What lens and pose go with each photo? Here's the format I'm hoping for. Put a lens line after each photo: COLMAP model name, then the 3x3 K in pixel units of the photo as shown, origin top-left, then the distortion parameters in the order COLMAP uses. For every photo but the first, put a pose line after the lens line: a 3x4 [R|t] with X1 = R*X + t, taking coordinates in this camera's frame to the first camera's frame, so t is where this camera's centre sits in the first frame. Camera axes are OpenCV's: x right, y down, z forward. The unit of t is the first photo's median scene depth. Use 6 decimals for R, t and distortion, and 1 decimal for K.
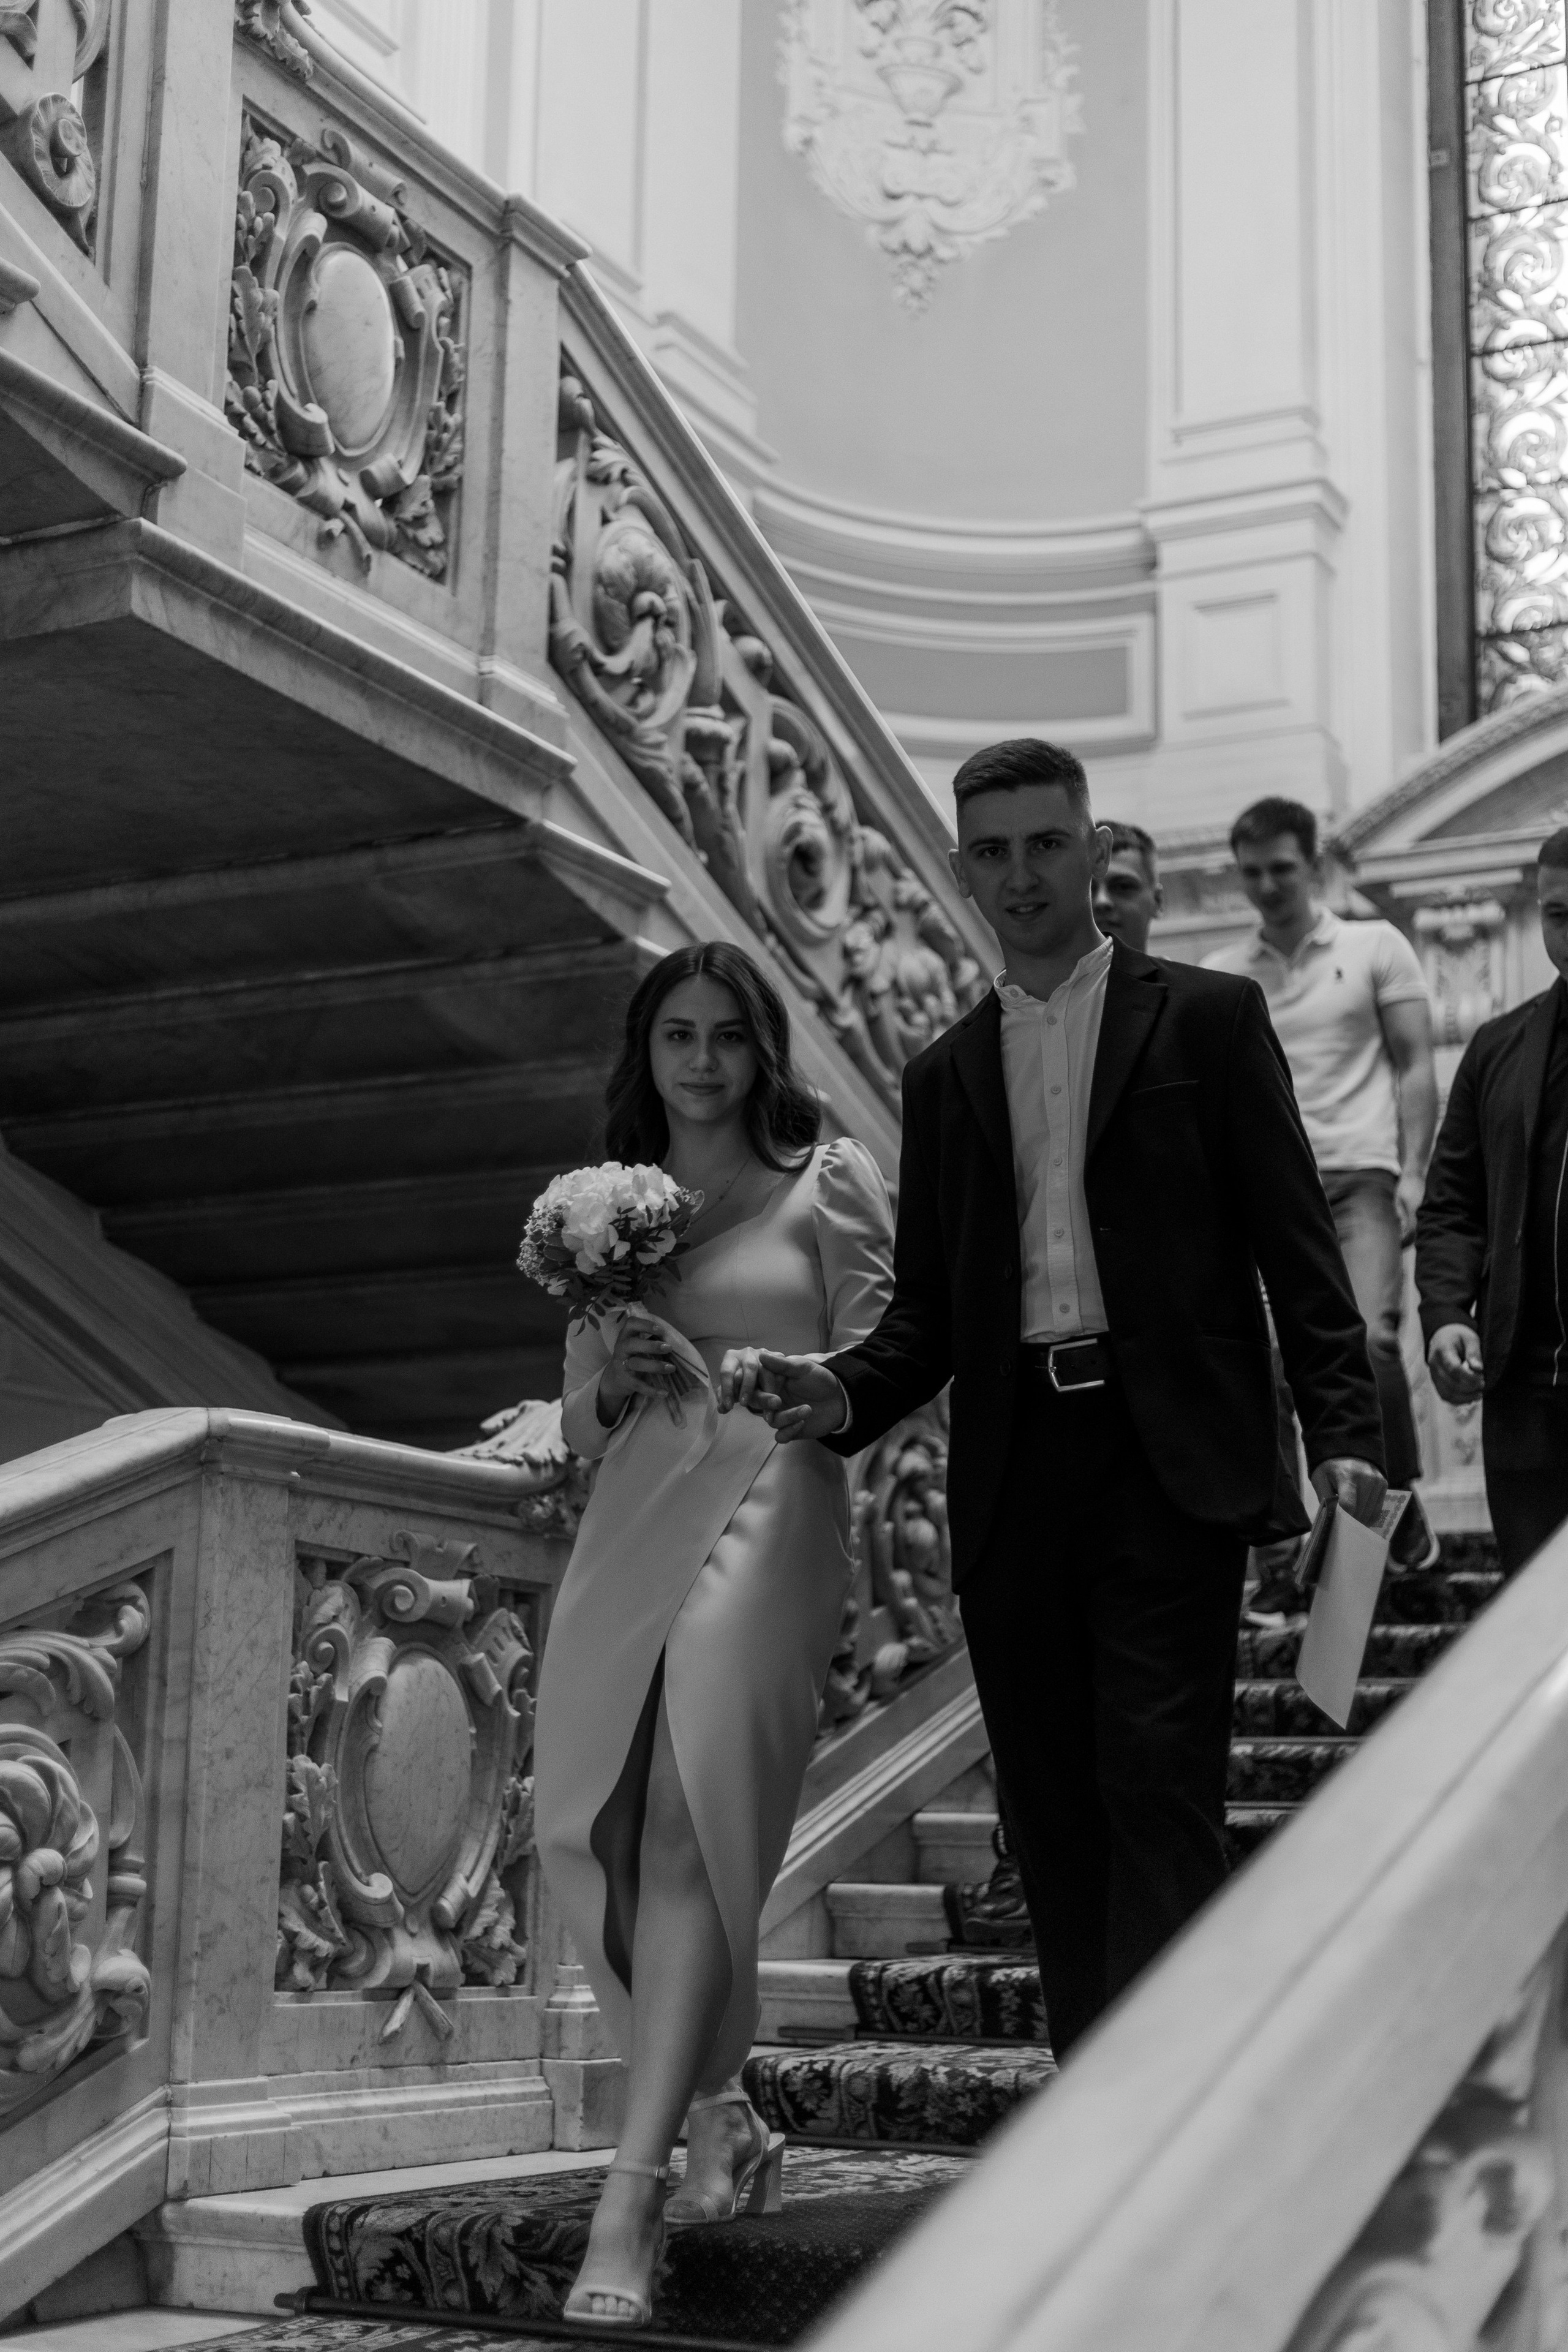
lens RADIAL K [[3299.4, 0, 789.0], [0, 3299.4, 1176.0], [0, 0, 1]] dist [-0.029760, 0.086663]
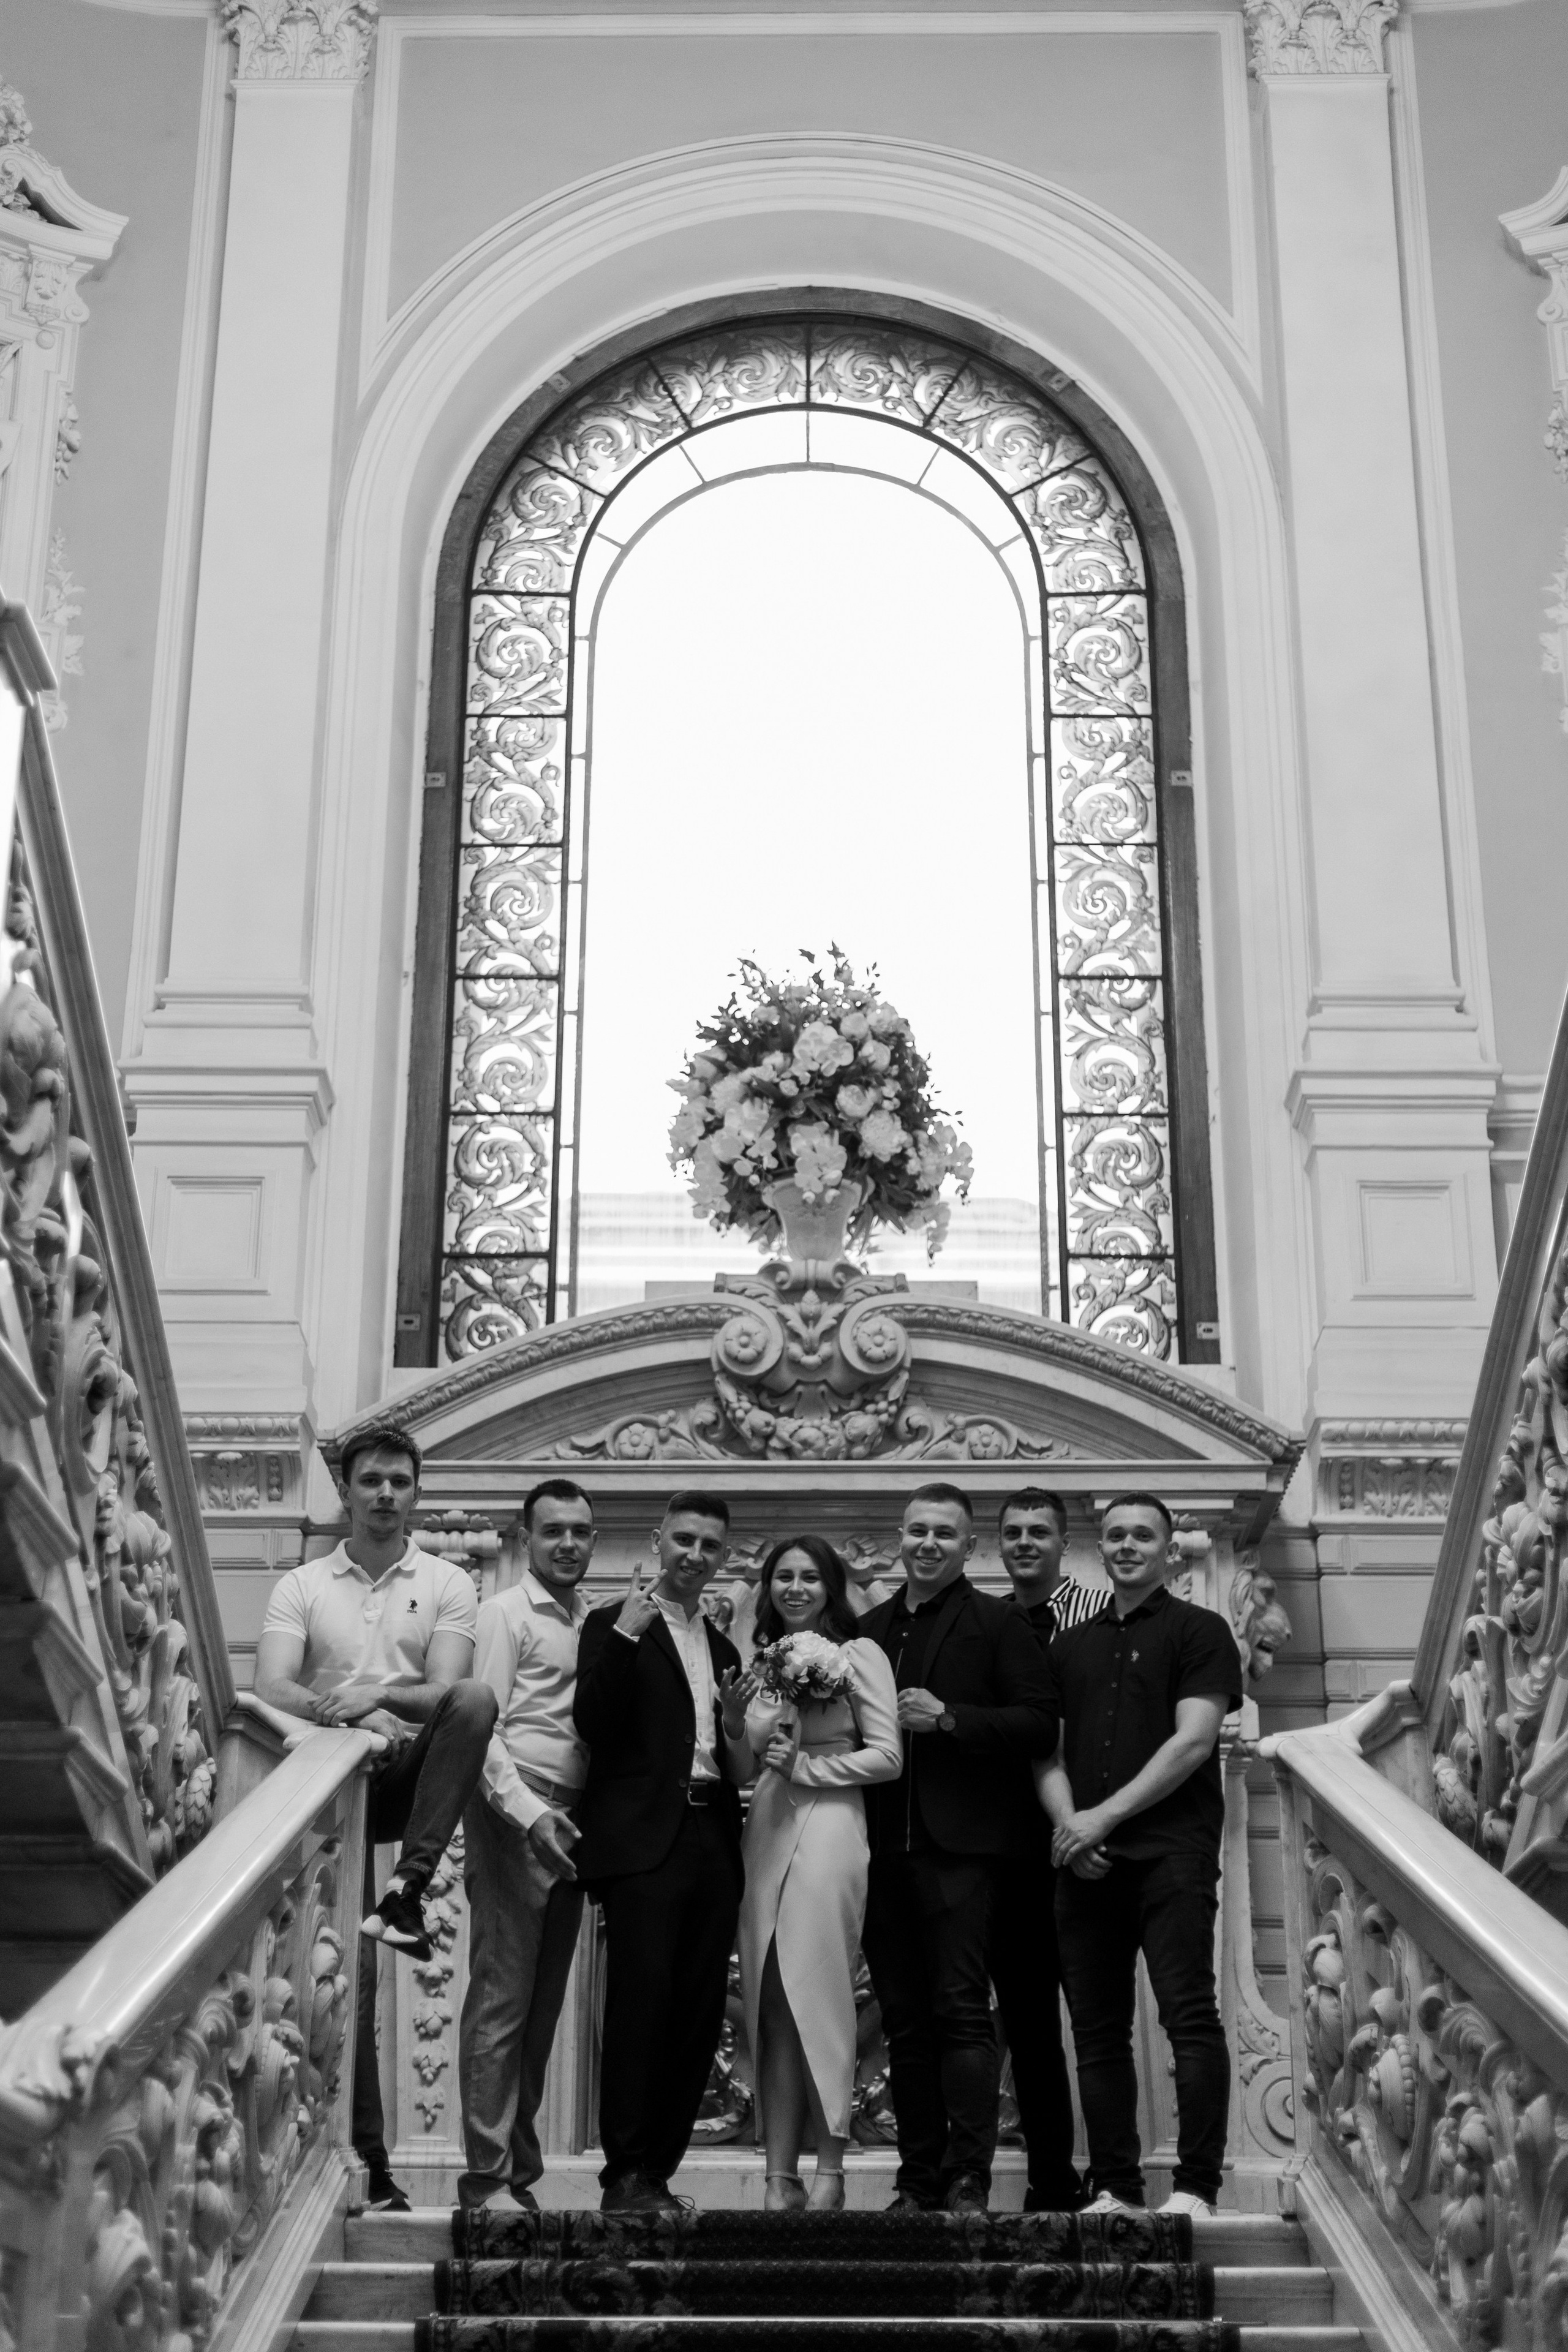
lens RADIAL K [[3367.9, 0, 764.8], [0, 3367.9, 1192.7], [0, 0, 1]] dist [0.000503, 0.029198]
pose [[0.892497, 0.162506, 0.420762, -0.128962], [-0.084331, 0.976513, -0.198268, 0.008358], [-0.443099, 0.141471, 0.885239, 0.069403]]
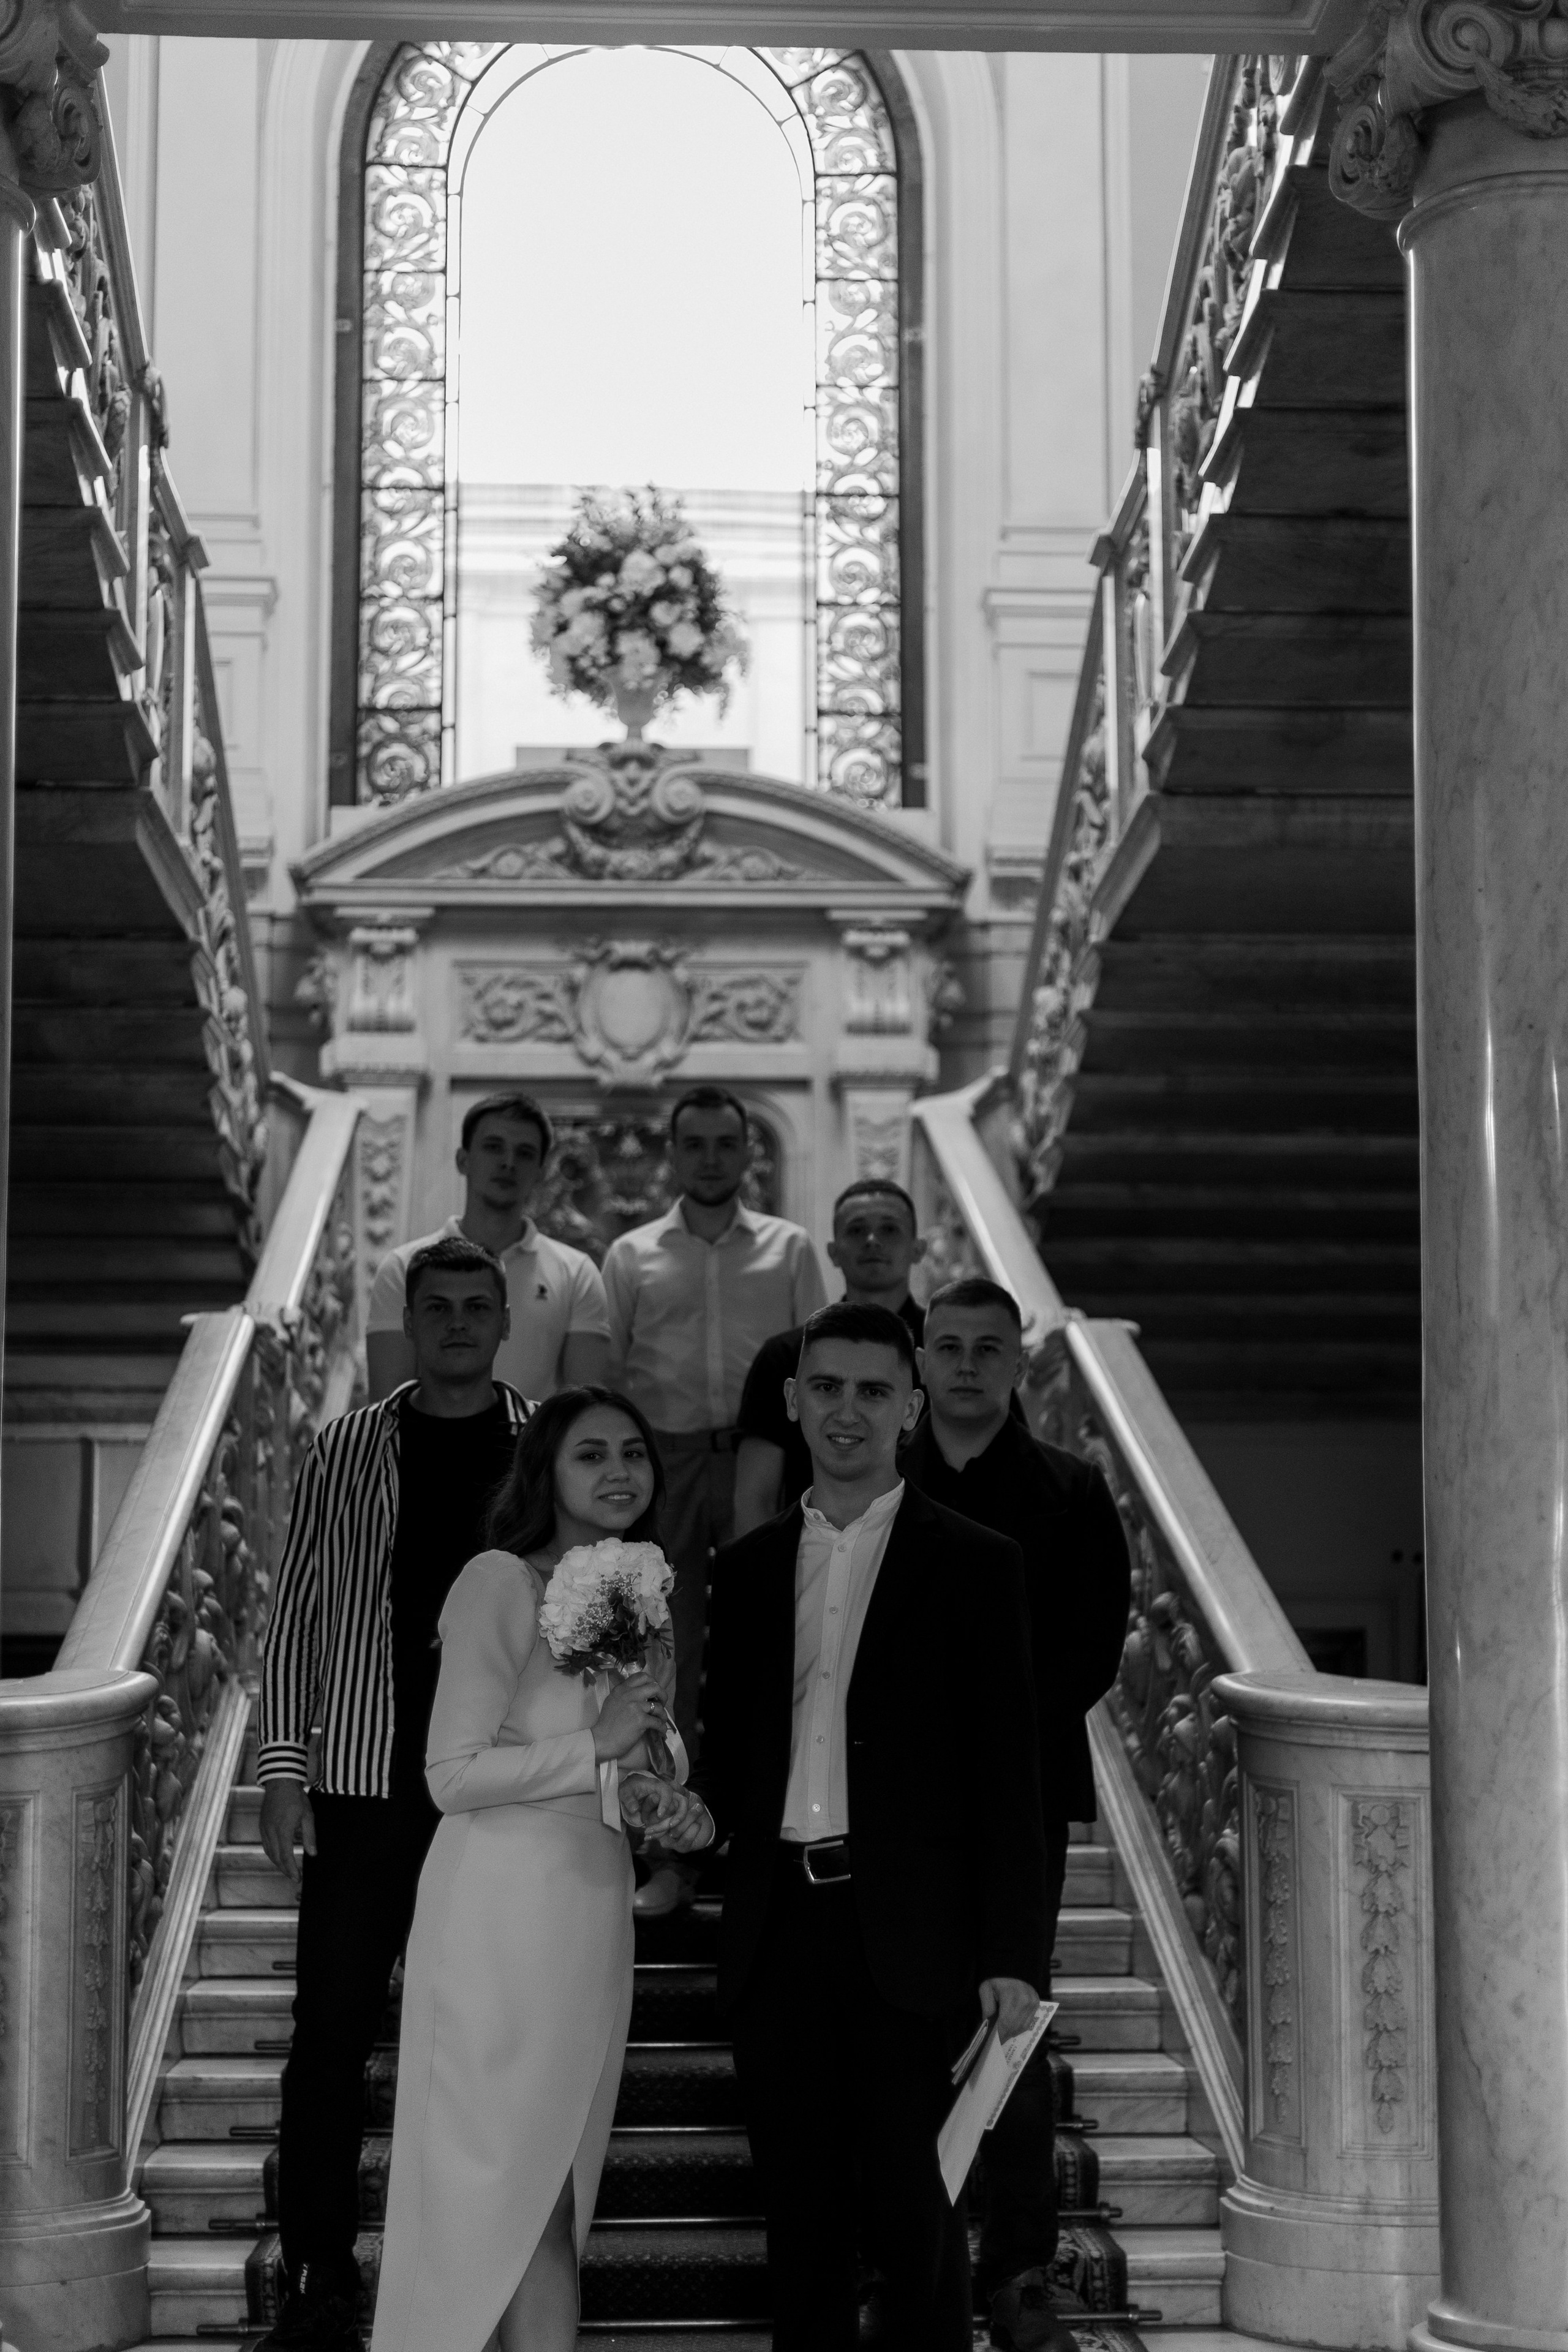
lens RADIAL K [[3412.2, 0, 784.0], [0, 3412.2, 1176.0], [0, 0, 1]] dist [0.003224, 0.036331]
pose [[0.863864, 0.059241, 0.500230, -0.318904], [-0.086448, 0.995763, 0.031363, -0.033851], [-0.496252, -0.070337, 0.865324, -0.286066]]
